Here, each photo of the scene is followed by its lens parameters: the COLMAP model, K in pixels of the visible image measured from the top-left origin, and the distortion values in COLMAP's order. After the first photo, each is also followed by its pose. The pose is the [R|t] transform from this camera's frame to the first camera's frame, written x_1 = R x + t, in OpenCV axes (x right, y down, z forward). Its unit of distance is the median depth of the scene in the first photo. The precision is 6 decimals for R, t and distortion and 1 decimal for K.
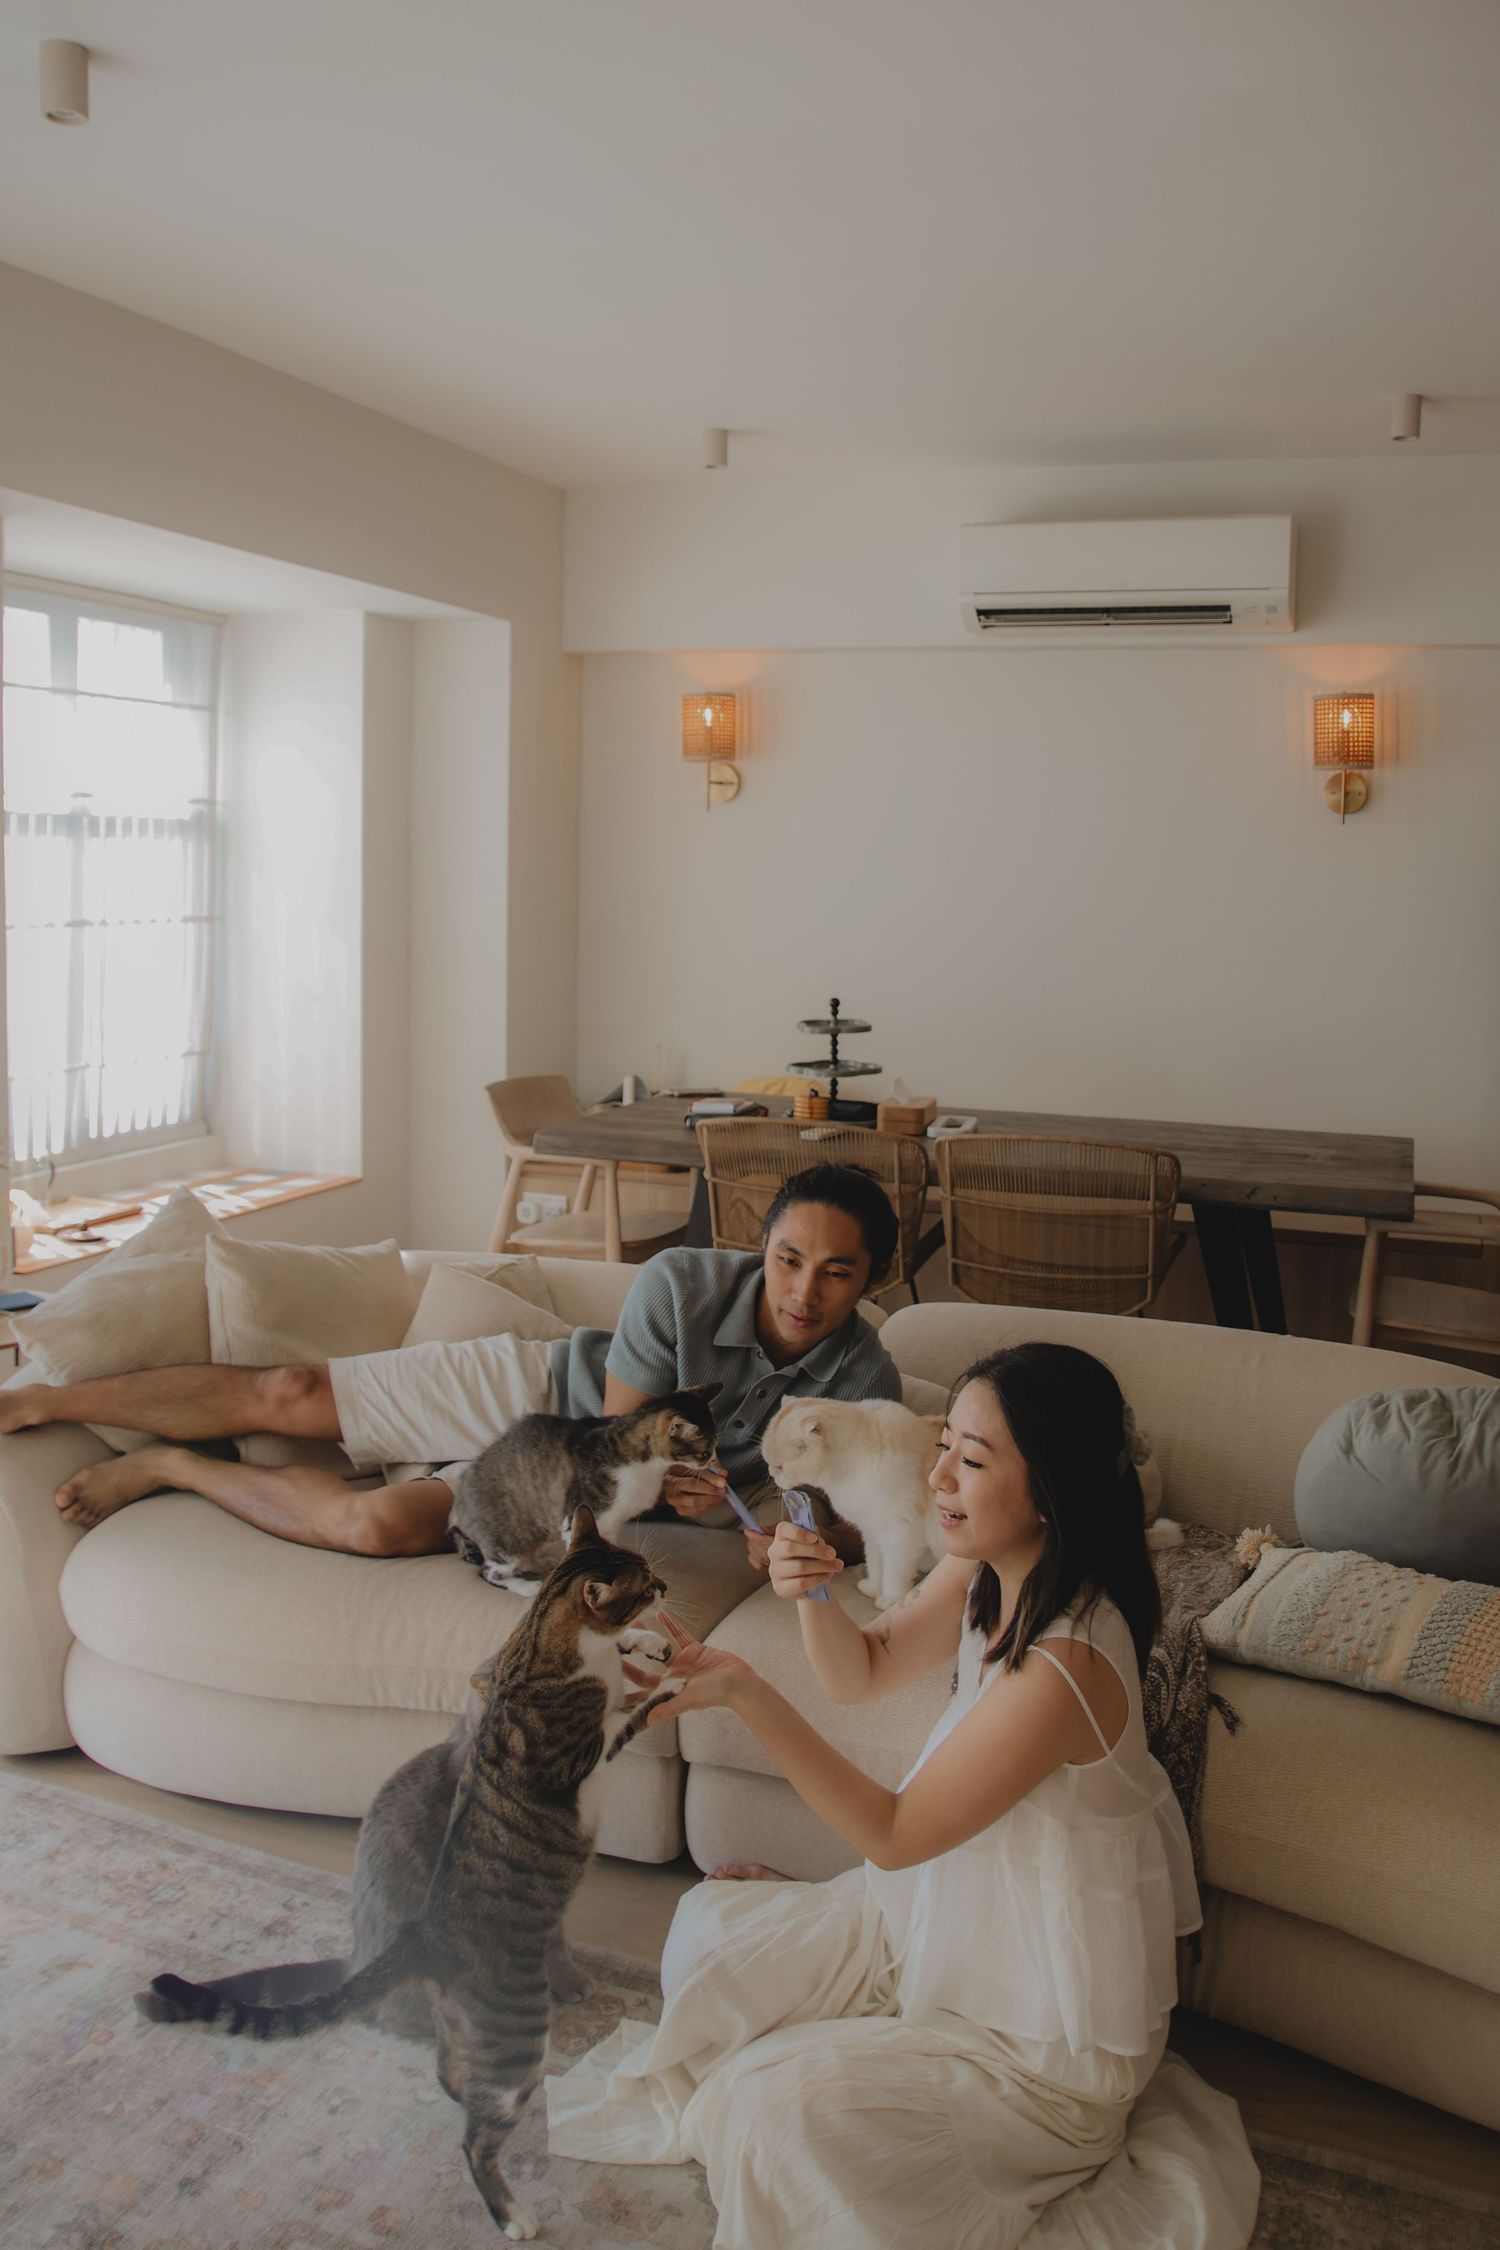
lens RADIAL K [[1918.6, 0, 761.6], [0, 1918.6, 1057.1], [0, 0, 1]] dist [-0.095968, 0.079448]
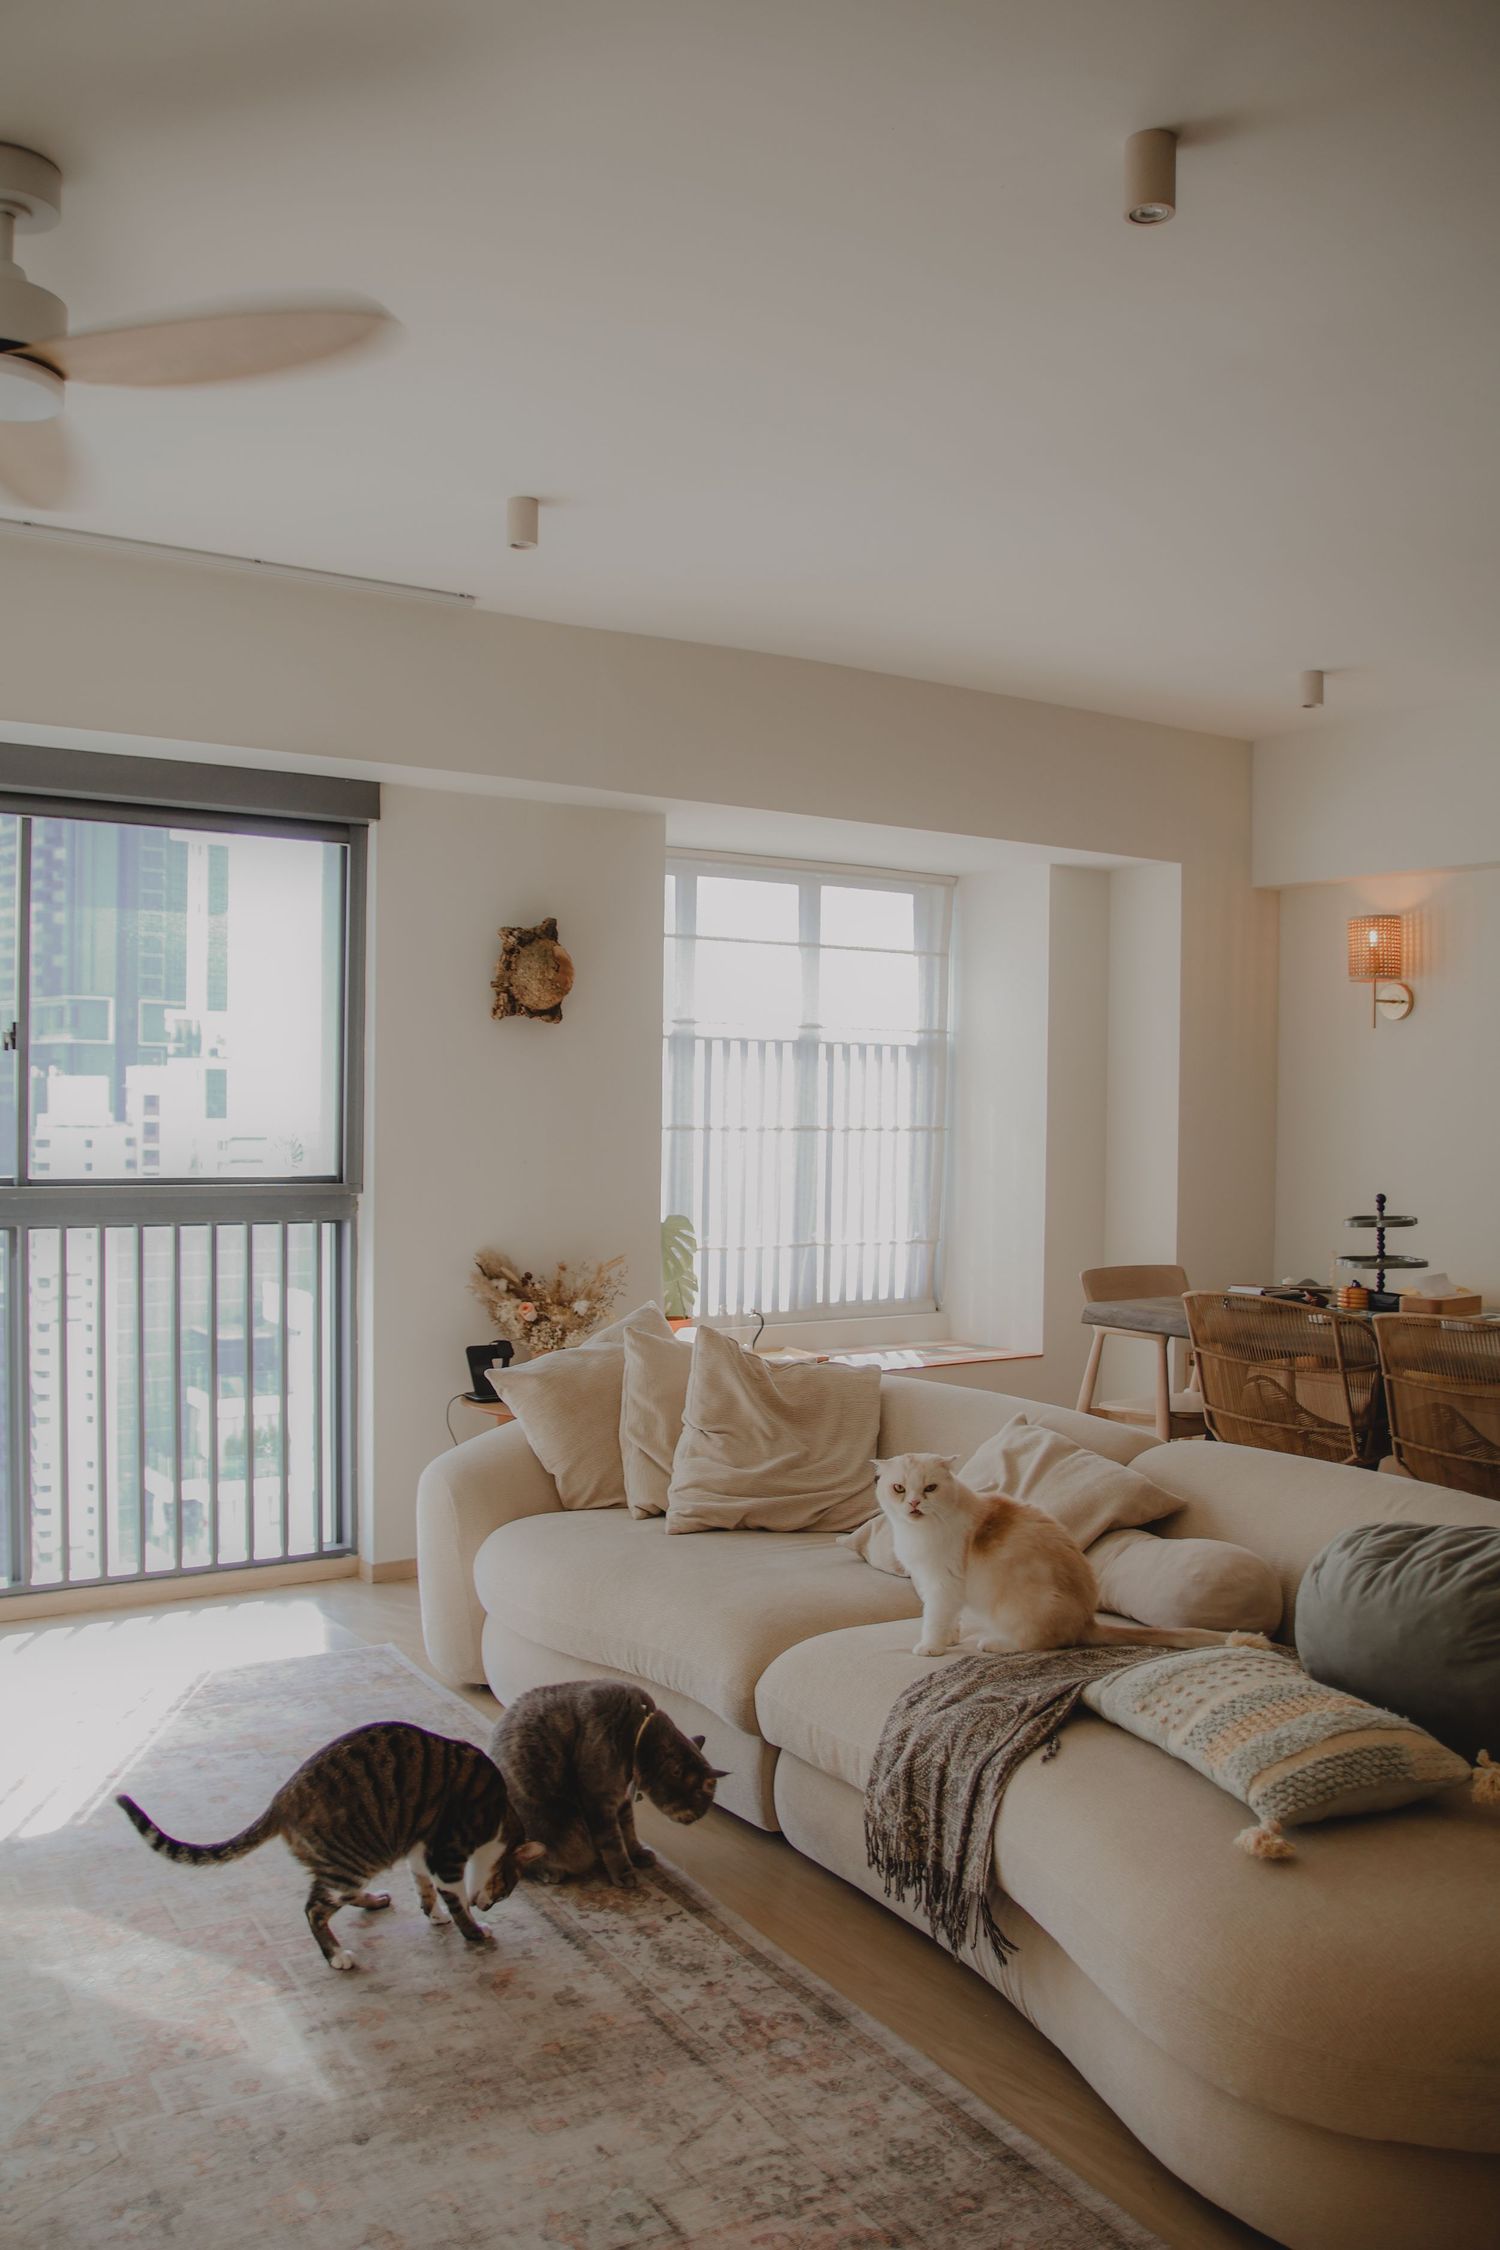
lens RADIAL K [[1873.5, 0, 739.6], [0, 1873.5, 1179.6], [0, 0, 1]] dist [-0.125401, 0.118406]
pose [[0.800517, 0.010030, -0.599226, 0.359752], [-0.056507, 0.996669, -0.058806, 0.039889], [0.596640, 0.080936, 0.798417, -0.008271]]
